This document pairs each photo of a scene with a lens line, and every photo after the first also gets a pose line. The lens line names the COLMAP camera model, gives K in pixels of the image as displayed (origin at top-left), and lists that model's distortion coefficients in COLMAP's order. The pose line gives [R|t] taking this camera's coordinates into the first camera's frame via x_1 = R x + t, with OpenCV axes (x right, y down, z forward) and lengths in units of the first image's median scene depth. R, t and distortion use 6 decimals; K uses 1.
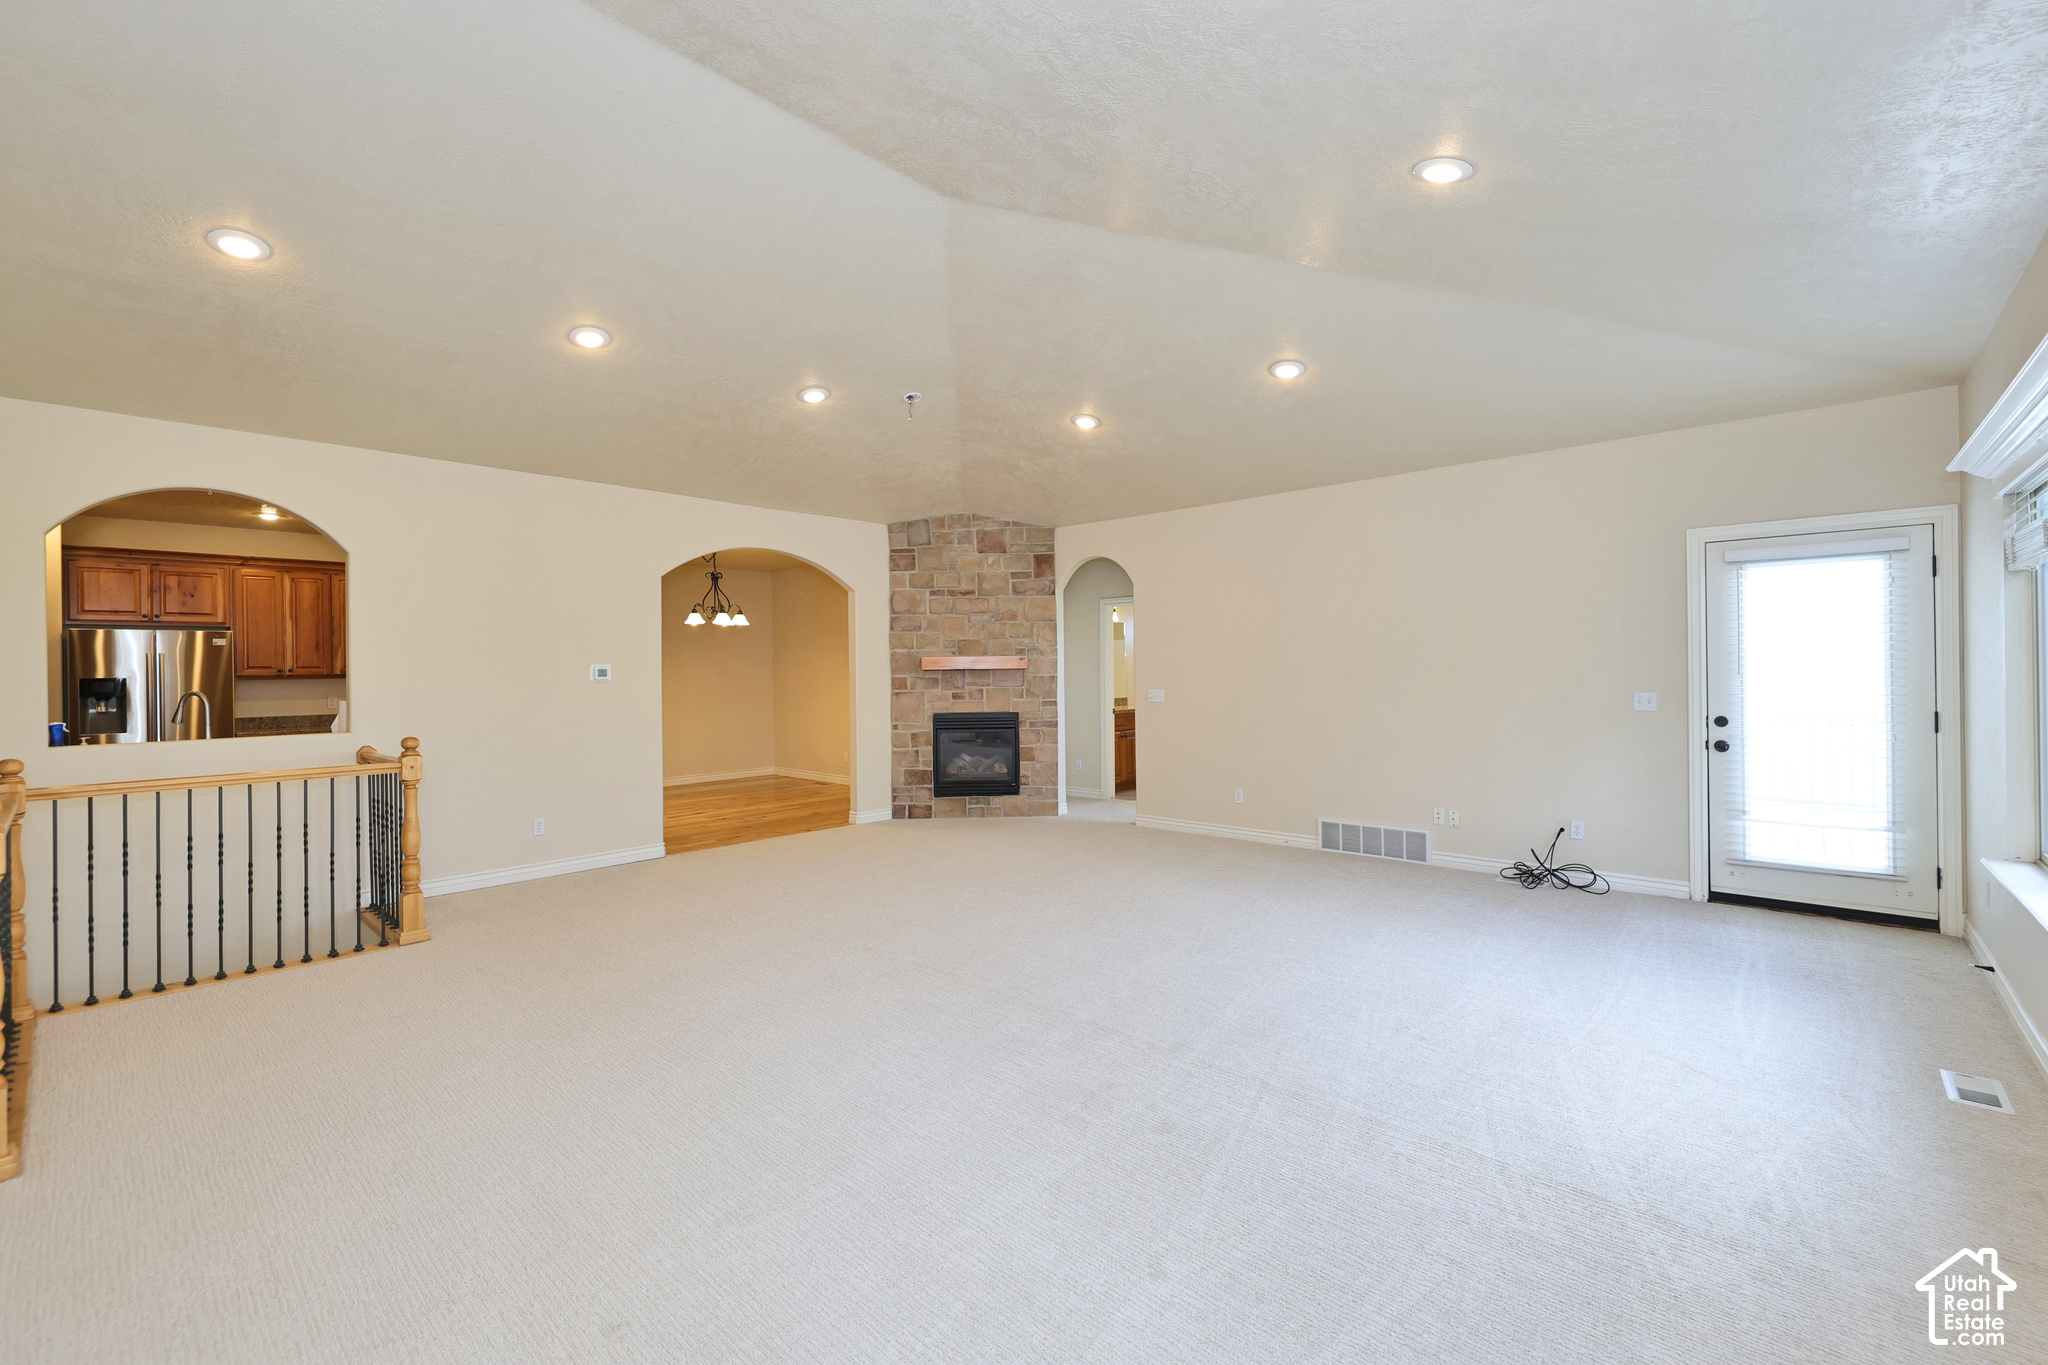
lens RADIAL K [[875.6, 0, 1023.8], [0, 875.6, 671.0], [0, 0, 1]] dist [0.017721, -0.000214]
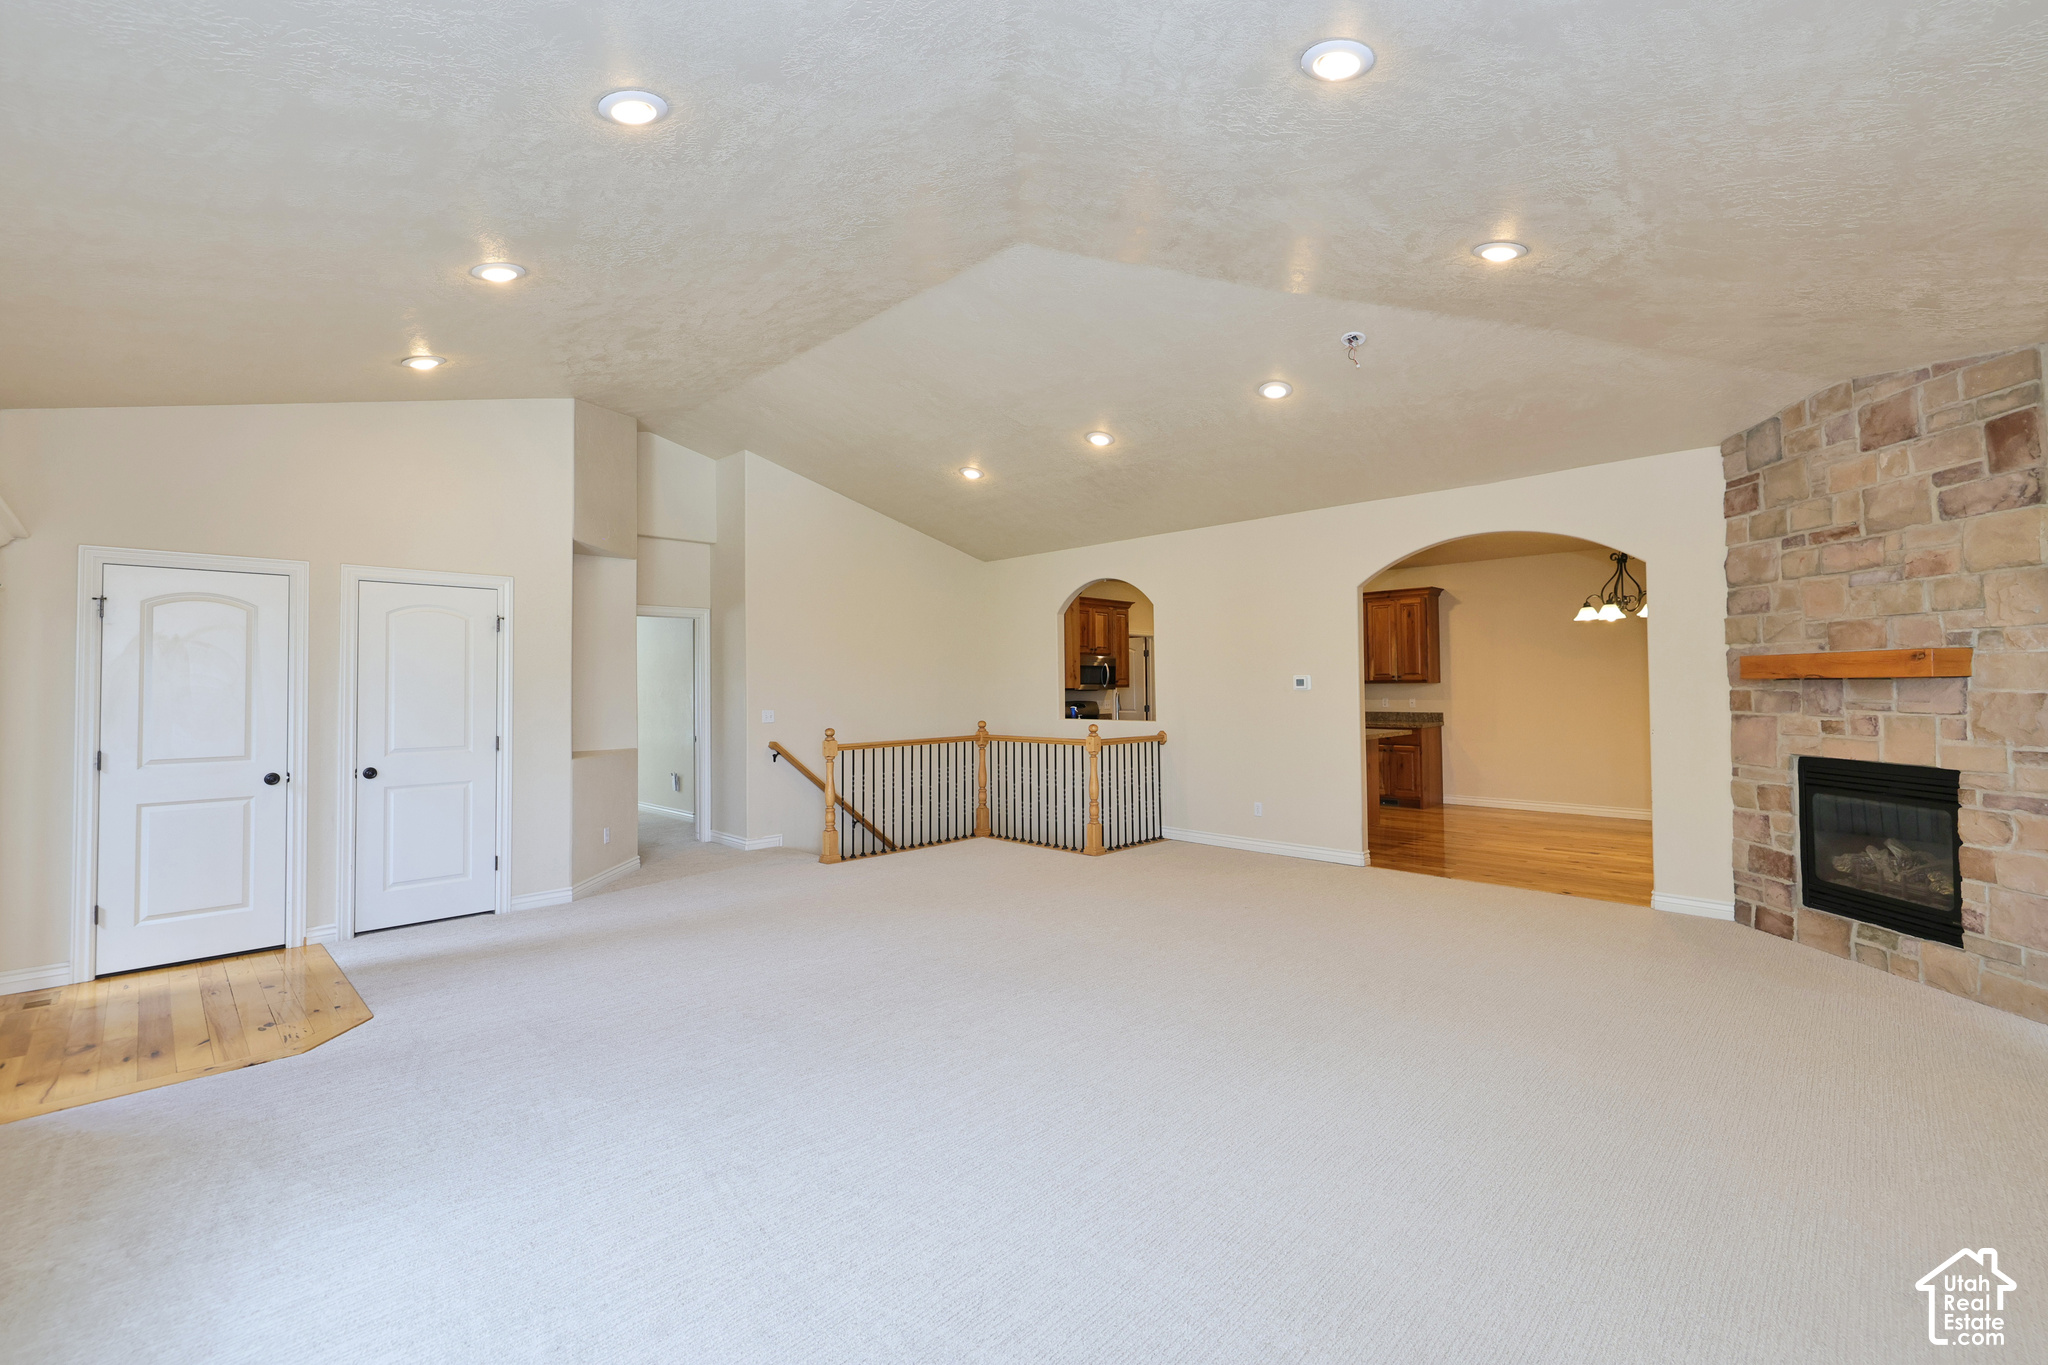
lens RADIAL K [[875.6, 0, 1025.6], [0, 875.6, 665.8], [0, 0, 1]] dist [0.017721, -0.000214]
pose [[-0.038073, -0.010227, -0.999223, 0.488425], [0.008259, 0.999910, -0.010549, -0.007494], [0.999241, -0.008654, -0.037985, 0.527183]]
